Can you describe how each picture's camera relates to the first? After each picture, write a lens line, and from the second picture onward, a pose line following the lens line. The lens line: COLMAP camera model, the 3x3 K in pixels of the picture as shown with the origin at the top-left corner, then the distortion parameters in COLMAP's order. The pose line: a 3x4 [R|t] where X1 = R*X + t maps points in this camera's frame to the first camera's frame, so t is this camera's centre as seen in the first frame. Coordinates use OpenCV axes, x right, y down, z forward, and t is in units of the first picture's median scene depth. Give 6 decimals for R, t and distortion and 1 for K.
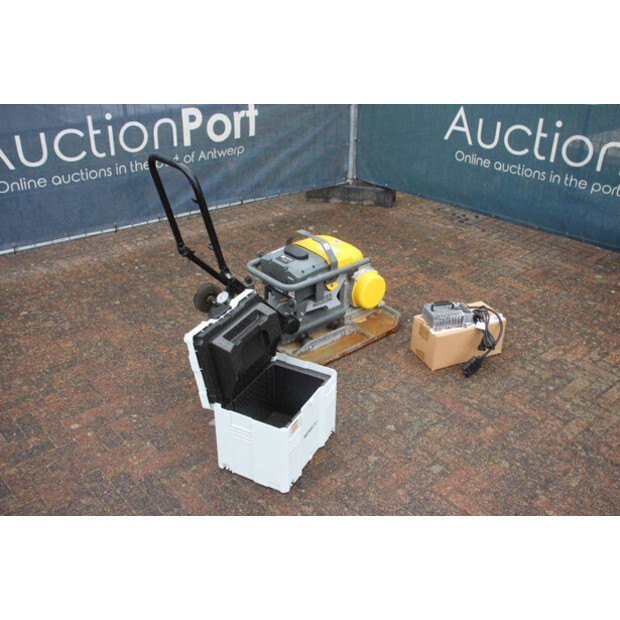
lens RADIAL K [[629.1, 0, 309.9], [0, 629.1, 314.3], [0, 0, 1]] dist [-0.055809, 0.000000]
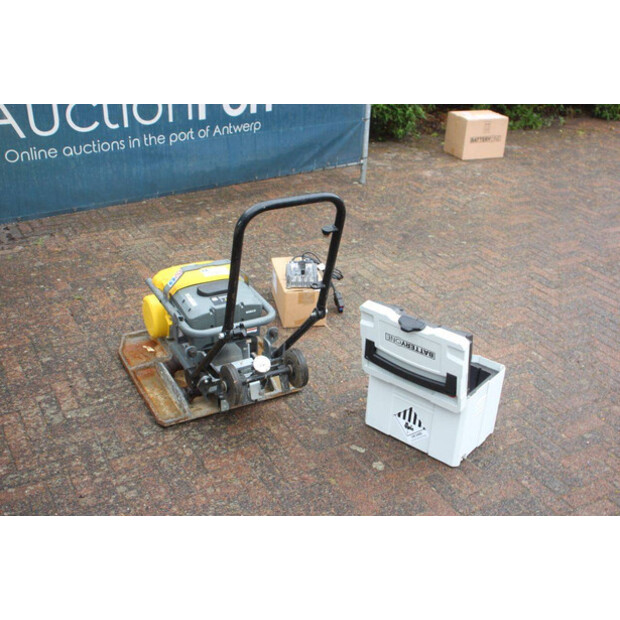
lens RADIAL K [[743.2, 0, 318.9], [0, 743.2, 311.9], [0, 0, 1]] dist [0.023368, 0.000000]
pose [[0.195539, -0.453346, 0.869622, -0.846626], [0.443569, 0.831737, 0.333857, -0.336479], [-0.874649, 0.320455, 0.363727, 0.554604]]
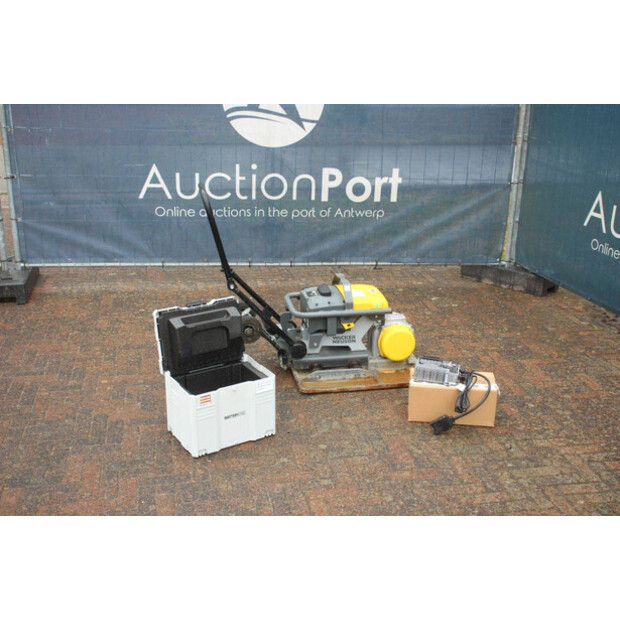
lens RADIAL K [[745.8, 0, 308.2], [0, 745.8, 310.6], [0, 0, 1]] dist [0.000758, 0.000000]
pose [[0.865751, 0.171040, -0.470341, 0.585085], [-0.249633, 0.962116, -0.109621, 0.089415], [0.433773, 0.212317, 0.875650, -0.161369]]
